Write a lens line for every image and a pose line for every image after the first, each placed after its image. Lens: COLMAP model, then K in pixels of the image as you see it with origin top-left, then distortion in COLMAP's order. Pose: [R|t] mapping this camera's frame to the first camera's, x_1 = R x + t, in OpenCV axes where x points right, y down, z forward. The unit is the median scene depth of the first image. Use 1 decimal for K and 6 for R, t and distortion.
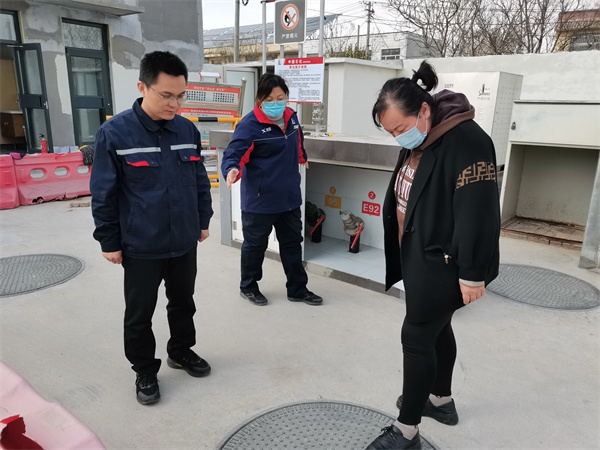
lens RADIAL K [[456.8, 0, 299.4], [0, 456.8, 226.1], [0, 0, 1]] dist [0.036902, -0.020838]
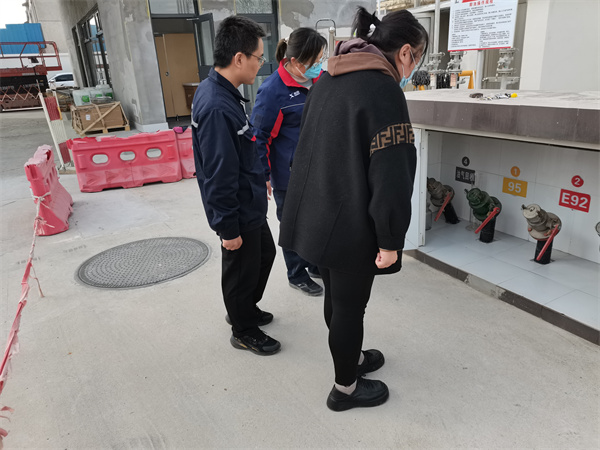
lens RADIAL K [[456.8, 0, 302.4], [0, 456.8, 226.0], [0, 0, 1]] dist [0.036902, -0.020838]
pose [[0.928908, 0.053183, -0.366471, 0.024011], [-0.021081, 0.995623, 0.091054, -0.039258], [0.369710, -0.076855, 0.925963, 0.148526]]
